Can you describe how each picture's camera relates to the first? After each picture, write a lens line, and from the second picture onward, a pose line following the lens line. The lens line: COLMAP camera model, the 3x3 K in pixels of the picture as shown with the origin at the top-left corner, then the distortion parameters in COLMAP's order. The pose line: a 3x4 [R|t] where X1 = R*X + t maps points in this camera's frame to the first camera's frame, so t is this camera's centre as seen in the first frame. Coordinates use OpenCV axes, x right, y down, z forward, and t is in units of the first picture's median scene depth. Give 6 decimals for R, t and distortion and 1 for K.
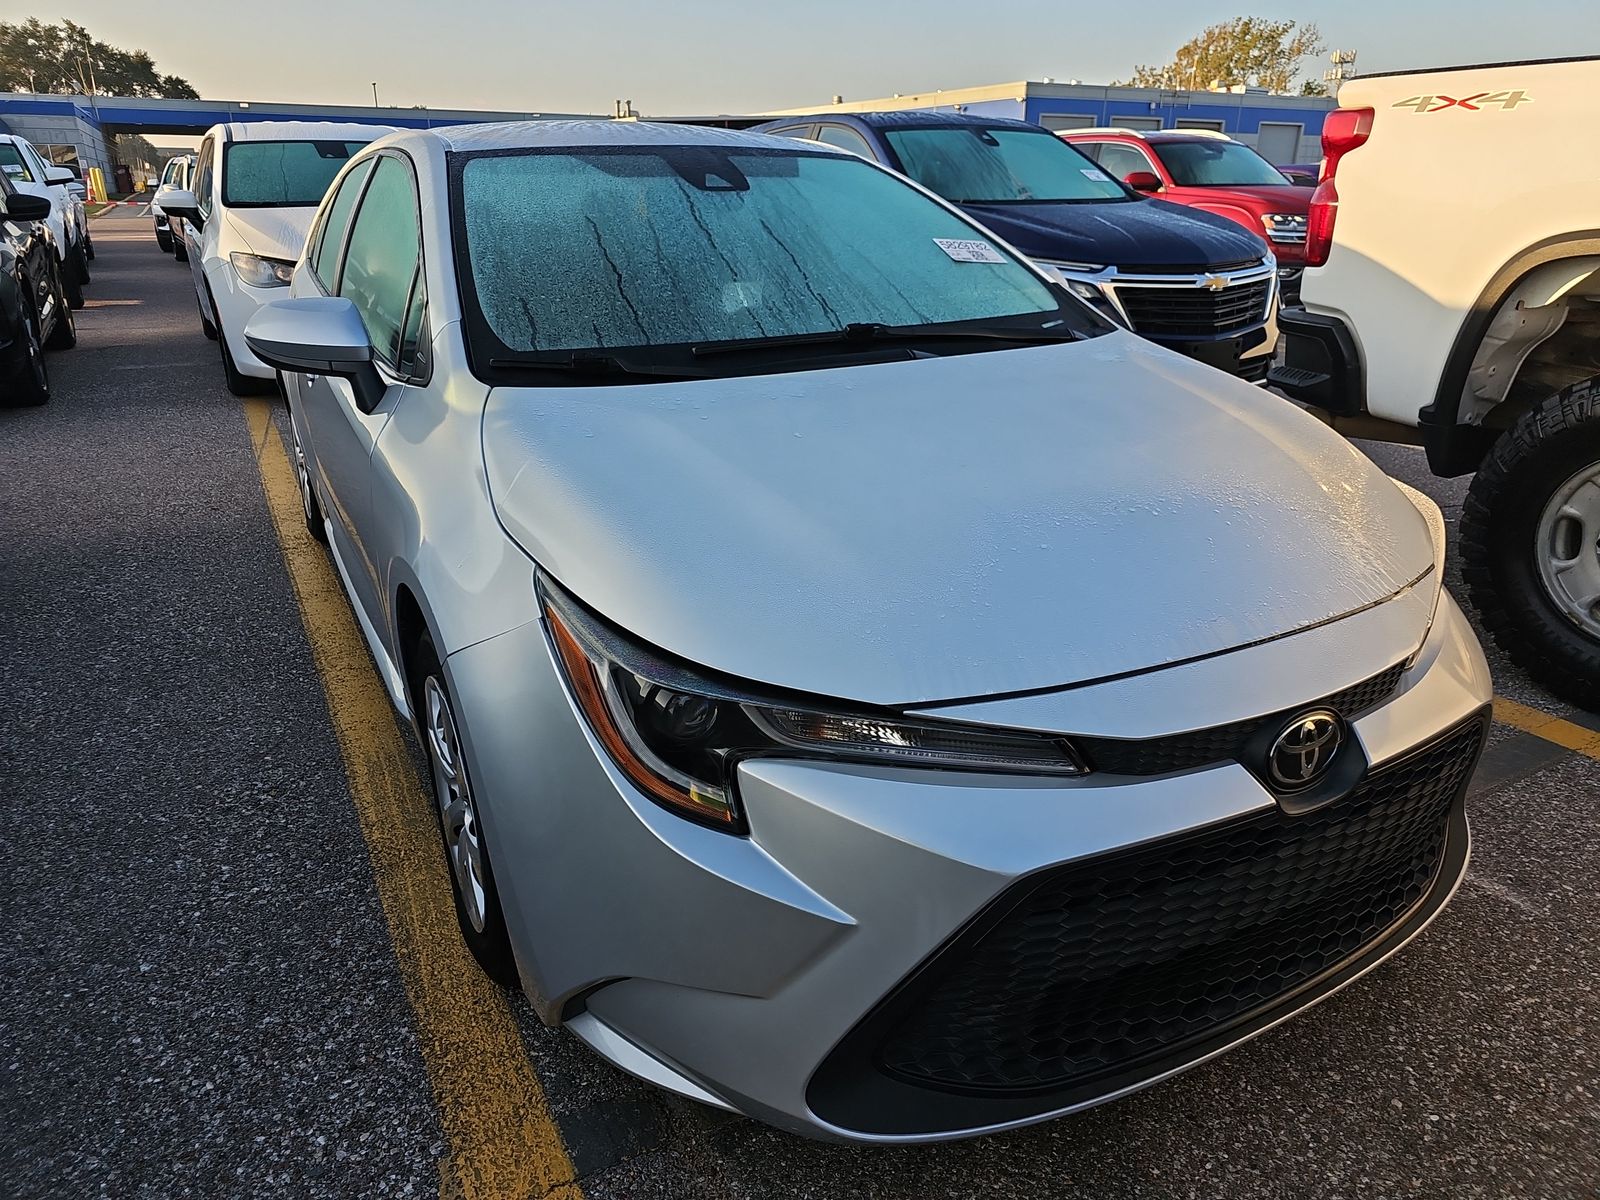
lens RADIAL K [[1059.5, 0, 790.4], [0, 1059.5, 578.5], [0, 0, 1]] dist [0.038732, -0.032064]
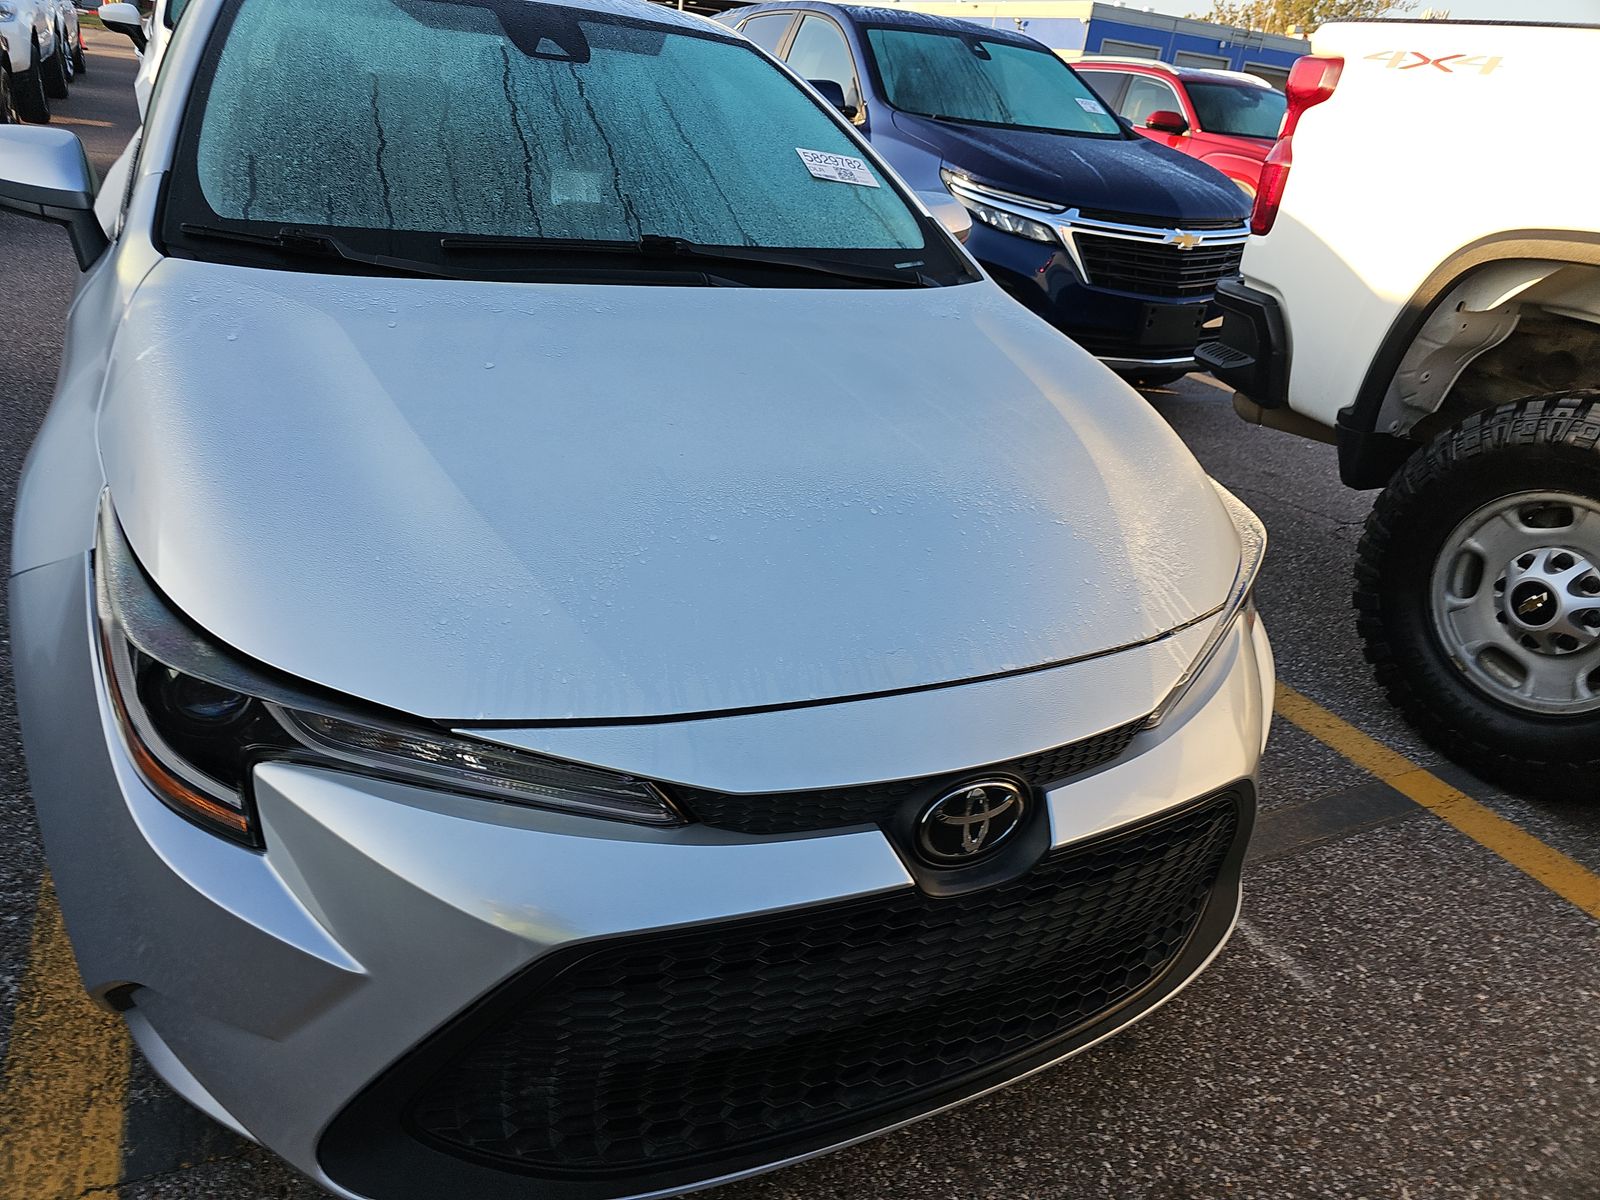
lens RADIAL K [[1059.5, 0, 790.4], [0, 1059.5, 578.5], [0, 0, 1]] dist [0.038732, -0.032064]
pose [[0.992556, 0.121778, -0.001443, 0.165554], [-0.121257, 0.989274, 0.081448, -0.039372], [0.011347, -0.080667, 0.996677, 0.098474]]
